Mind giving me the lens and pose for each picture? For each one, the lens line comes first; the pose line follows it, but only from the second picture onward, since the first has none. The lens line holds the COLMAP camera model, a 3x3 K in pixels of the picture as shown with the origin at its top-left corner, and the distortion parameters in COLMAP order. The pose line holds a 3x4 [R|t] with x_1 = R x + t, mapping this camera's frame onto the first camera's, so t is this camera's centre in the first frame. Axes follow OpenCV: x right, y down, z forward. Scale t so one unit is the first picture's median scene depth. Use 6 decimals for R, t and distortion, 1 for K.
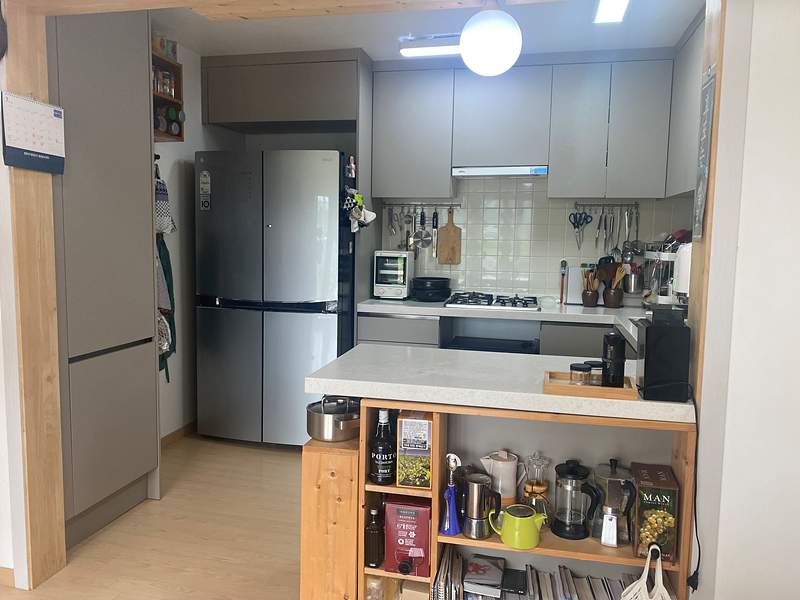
lens RADIAL K [[608.7, 0, 390.7], [0, 608.7, 296.8], [0, 0, 1]] dist [0.056006, -0.003715]
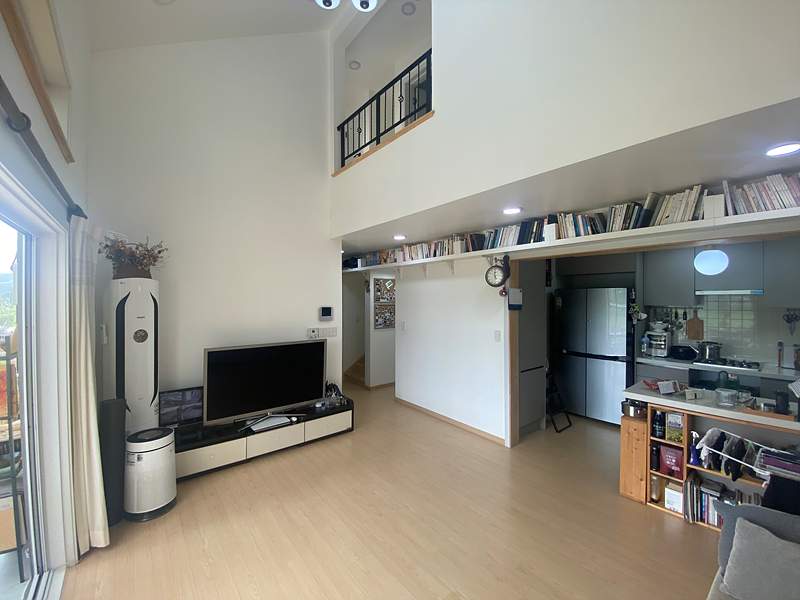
lens RADIAL K [[326.9, 0, 400.0], [0, 326.9, 300.0], [0, 0, 1]] dist [0.019108, -0.019463]
pose [[0.797903, -0.014086, -0.602621, -0.034577], [-0.049265, 0.994858, -0.088485, -0.075822], [0.600769, 0.100291, 0.793107, -0.645265]]
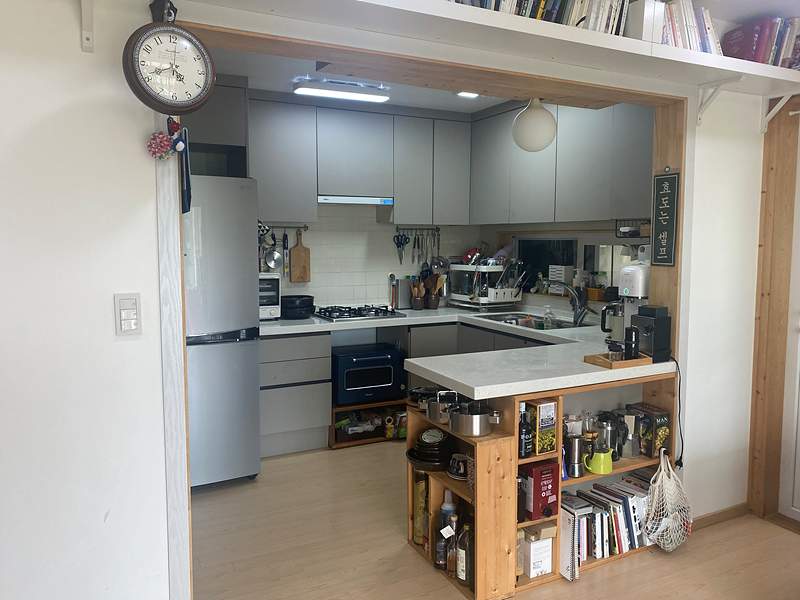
lens RADIAL K [[608.7, 0, 390.7], [0, 608.7, 296.8], [0, 0, 1]] dist [0.056006, -0.003715]
pose [[0.766833, -0.075455, 0.637397, -0.870166], [0.076338, 0.996739, 0.026154, -0.081003], [-0.637291, 0.028602, 0.770092, 0.123446]]
